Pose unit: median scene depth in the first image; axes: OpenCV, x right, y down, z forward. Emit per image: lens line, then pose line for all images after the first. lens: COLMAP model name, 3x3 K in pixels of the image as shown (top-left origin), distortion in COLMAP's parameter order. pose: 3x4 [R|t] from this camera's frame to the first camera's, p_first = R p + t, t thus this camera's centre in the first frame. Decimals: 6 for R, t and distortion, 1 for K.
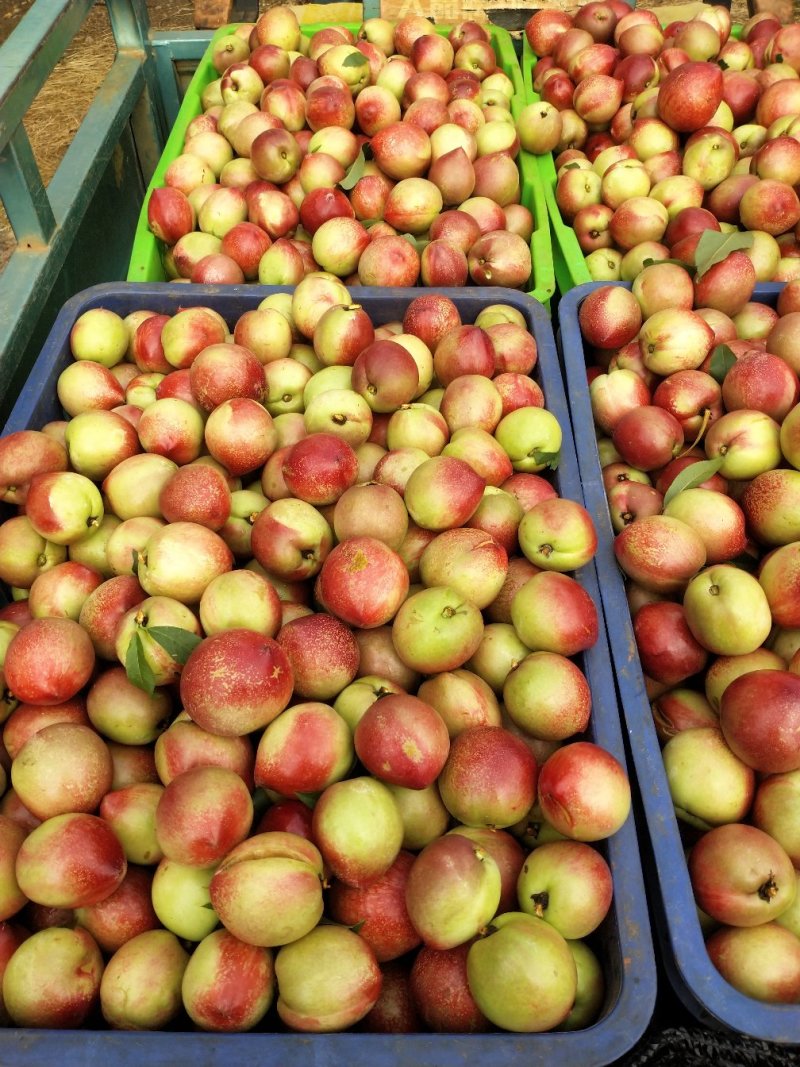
lens RADIAL K [[886.5, 0, 386.3], [0, 886.5, 536.0], [0, 0, 1]] dist [0.037283, -0.141140]
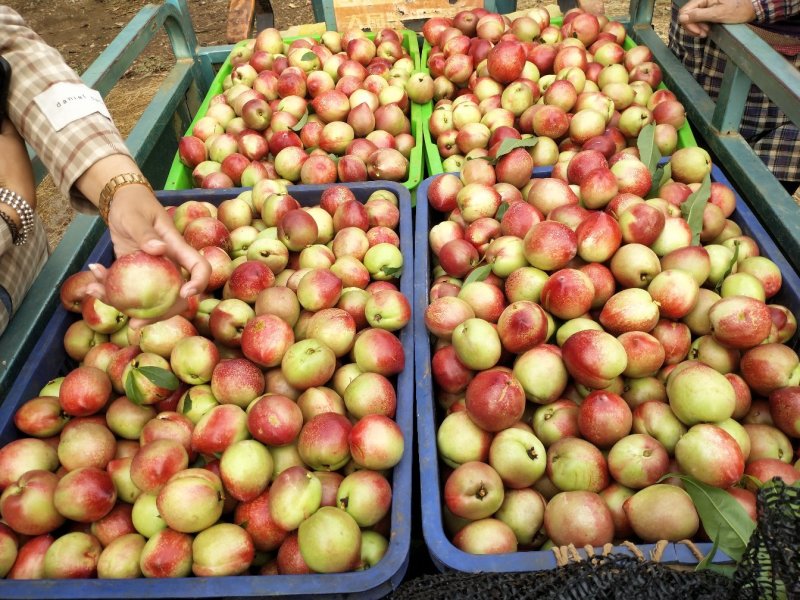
lens RADIAL K [[650.2, 0, 400.0], [0, 650.2, 300.0], [0, 0, 1]] dist [0.037167, -0.116391]
pose [[0.997707, -0.056392, -0.037424, 0.190379], [0.050855, 0.989503, -0.135268, 0.107020], [0.044659, 0.133054, 0.990102, -0.171106]]
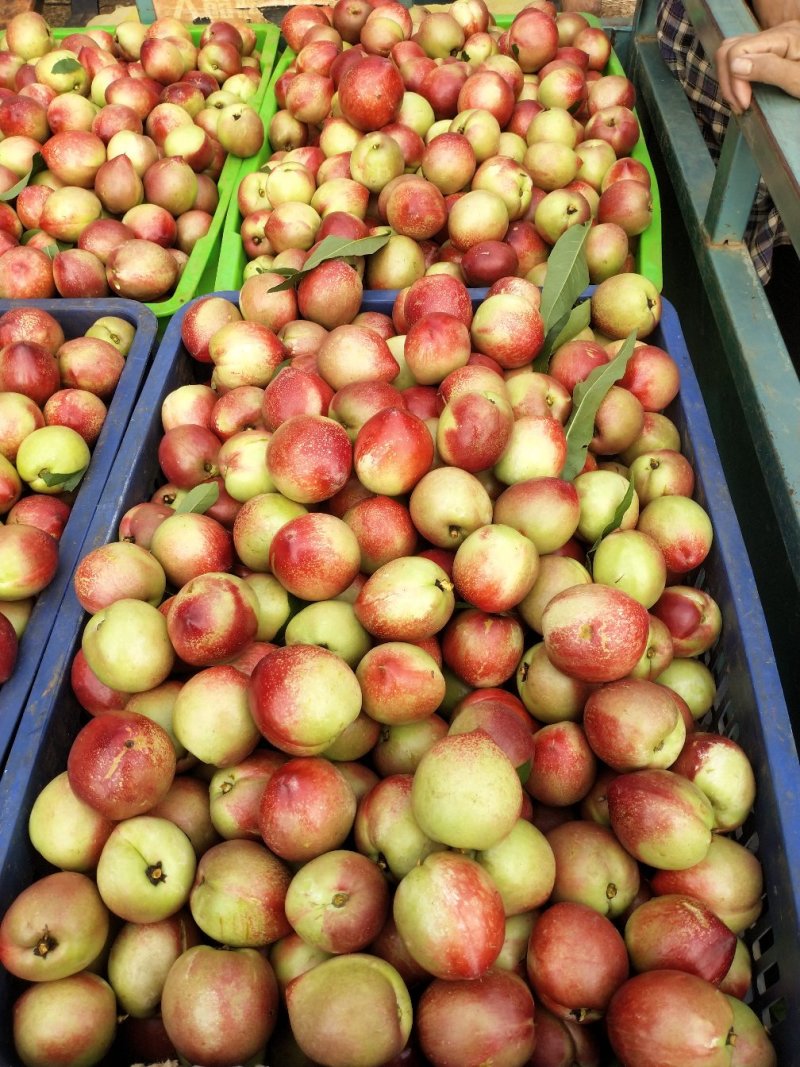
lens RADIAL K [[867.1, 0, 401.7], [0, 867.1, 534.4], [0, 0, 1]] dist [0.037167, -0.116391]
pose [[0.999120, 0.002551, -0.041876, 0.475275], [-0.001869, 0.999865, 0.016331, -0.034534], [0.041912, -0.016238, 0.998989, 0.046839]]
